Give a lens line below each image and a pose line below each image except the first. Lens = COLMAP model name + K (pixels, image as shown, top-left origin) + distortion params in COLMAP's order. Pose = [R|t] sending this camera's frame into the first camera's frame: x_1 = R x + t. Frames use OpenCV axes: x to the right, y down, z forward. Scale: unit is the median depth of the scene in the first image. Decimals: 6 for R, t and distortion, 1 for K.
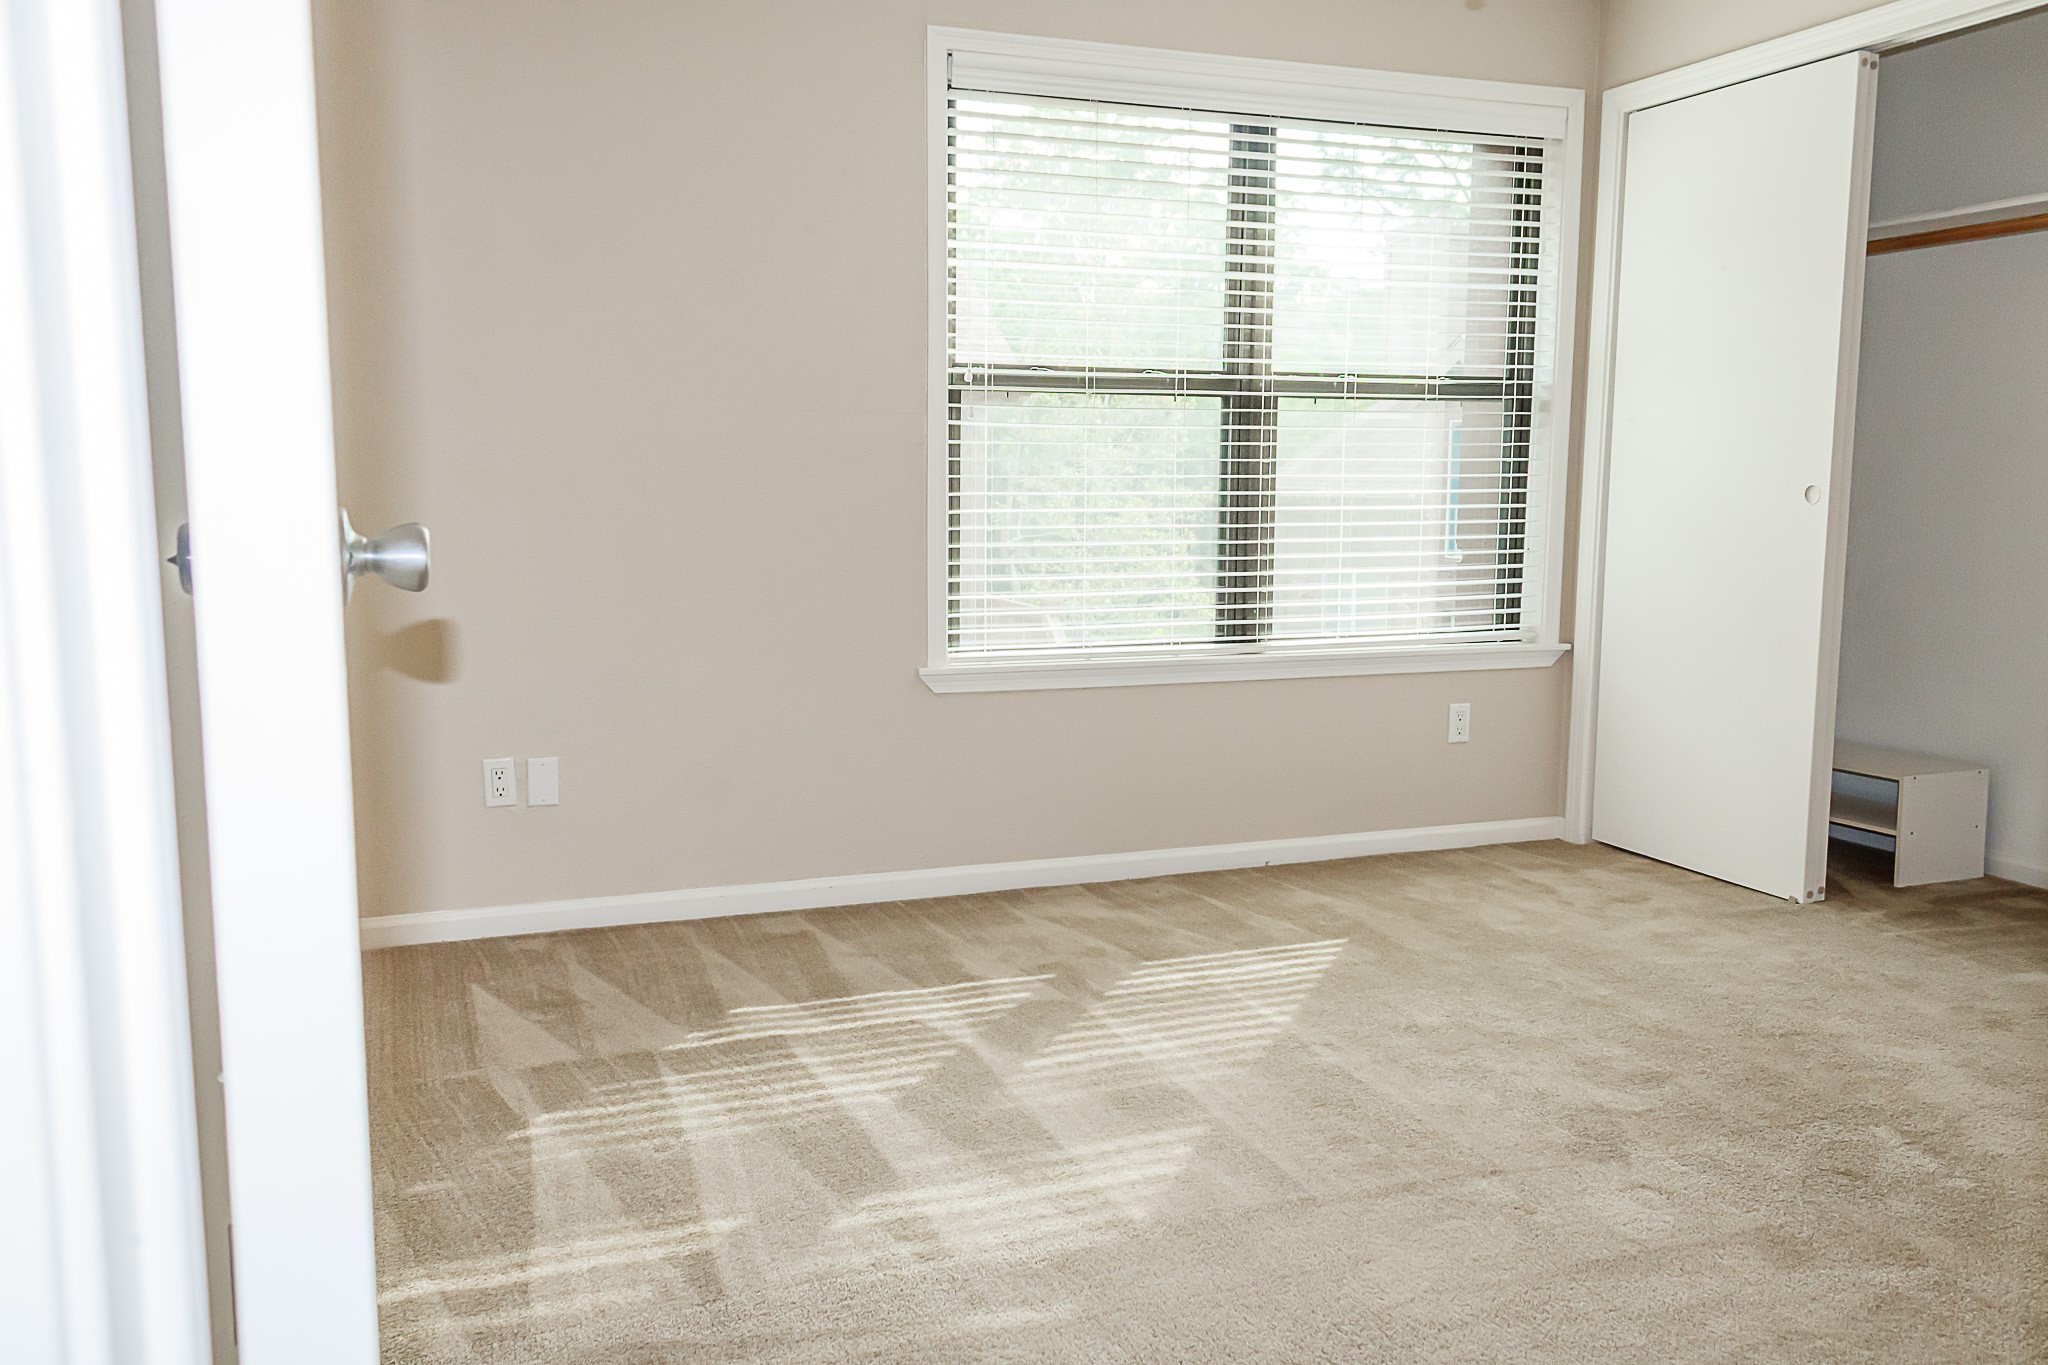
lens RADIAL K [[1671.9, 0, 1021.9], [0, 1671.9, 662.2], [0, 0, 1]] dist [-0.009586, 0.026555]
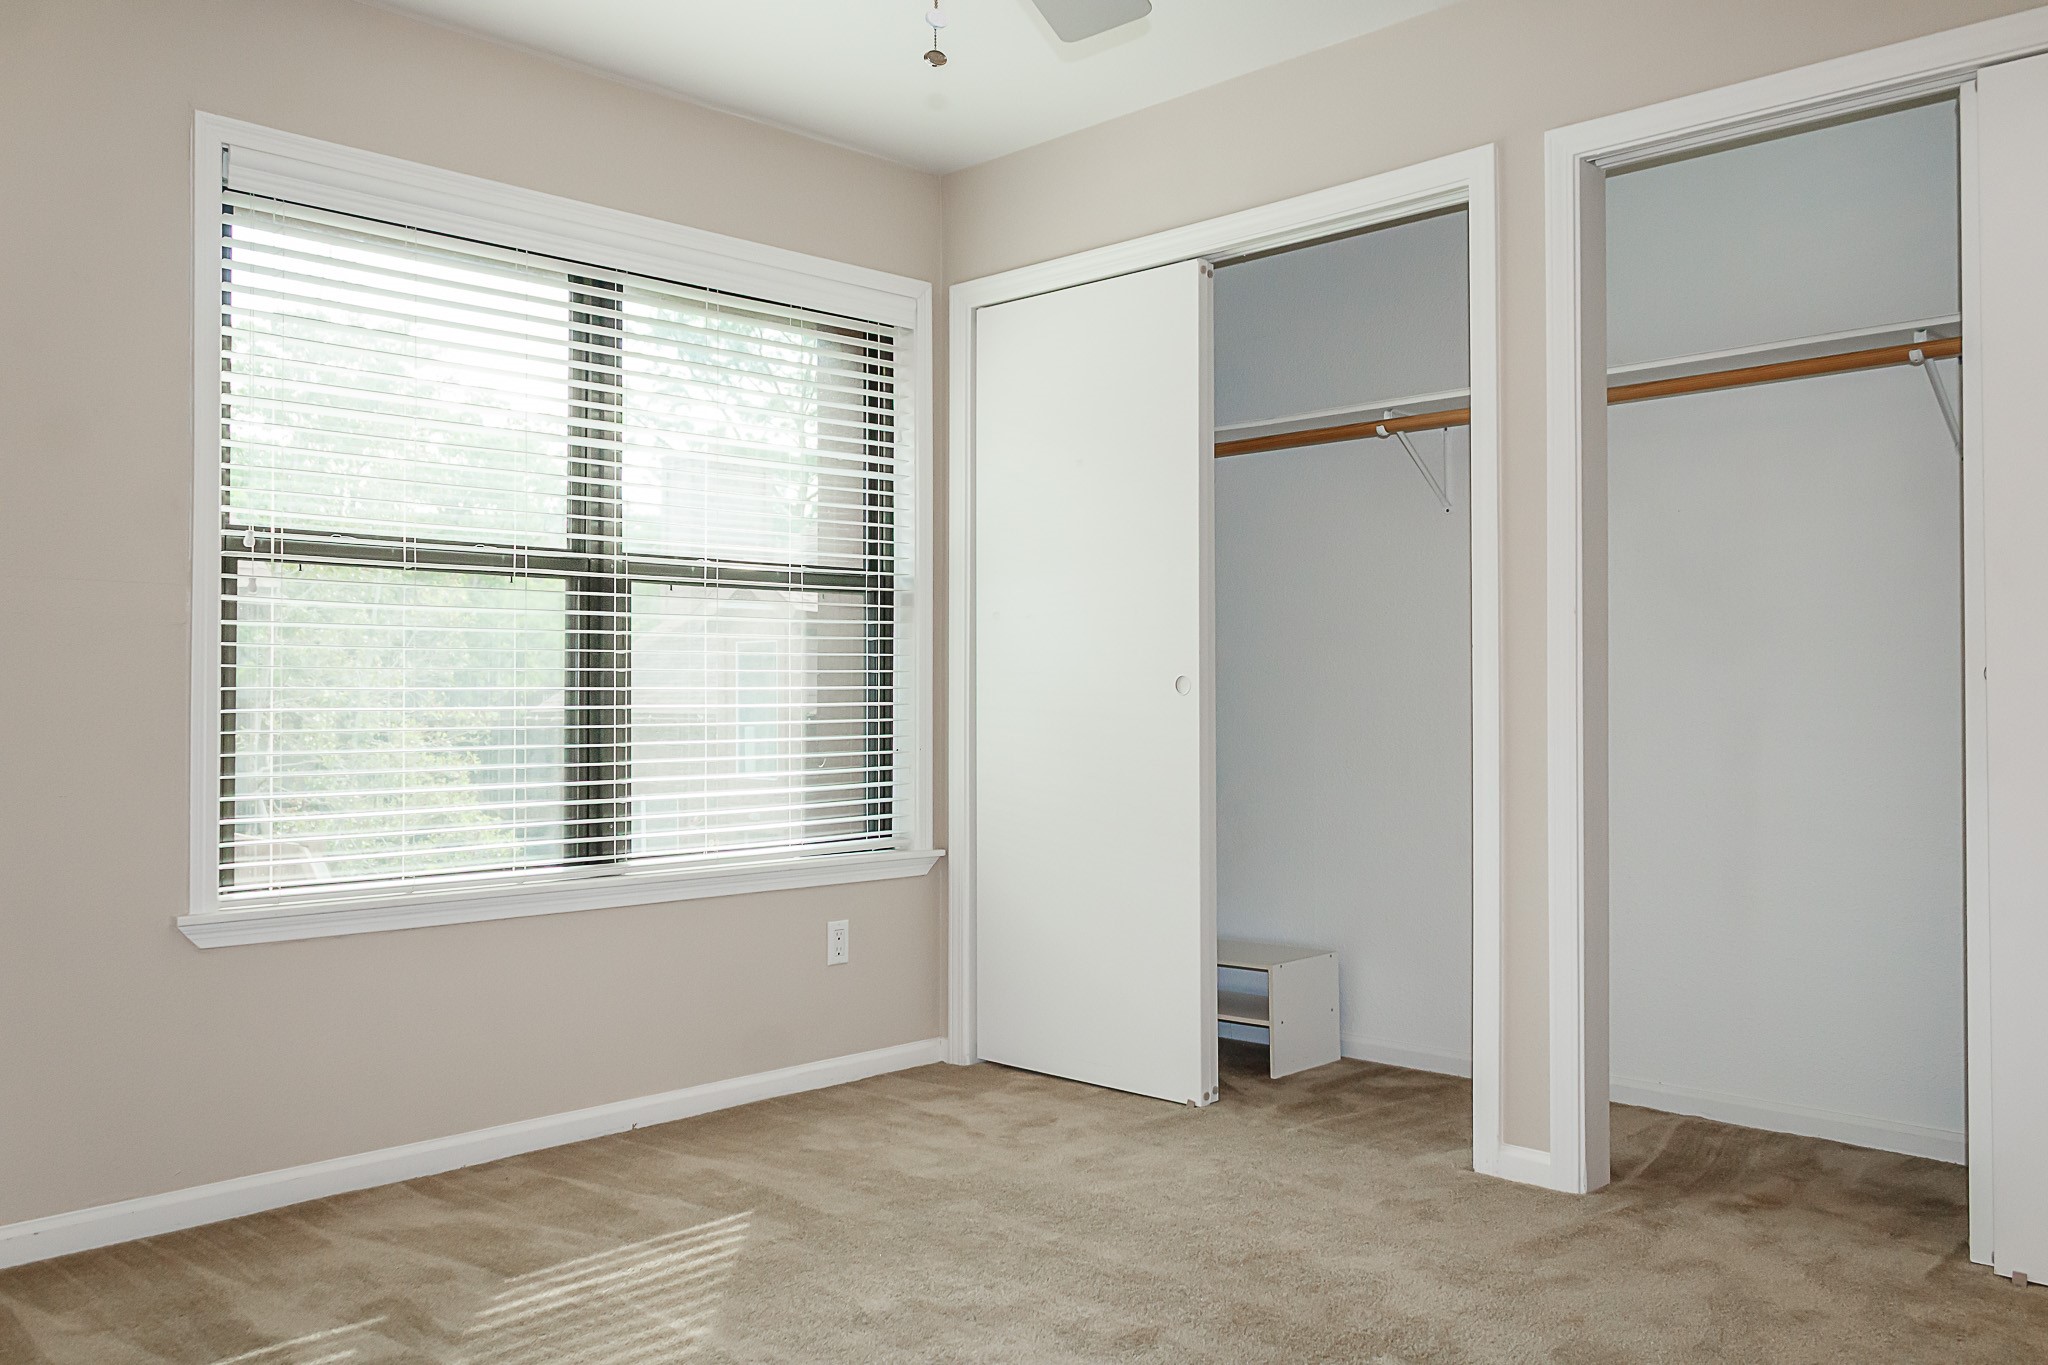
lens RADIAL K [[1671.9, 0, 1021.9], [0, 1671.9, 662.2], [0, 0, 1]] dist [-0.009586, 0.026555]
pose [[0.908620, 0.001584, 0.417621, -0.029461], [0.055086, 0.990801, -0.123609, 0.004017], [-0.413975, 0.135319, 0.900174, 0.142521]]
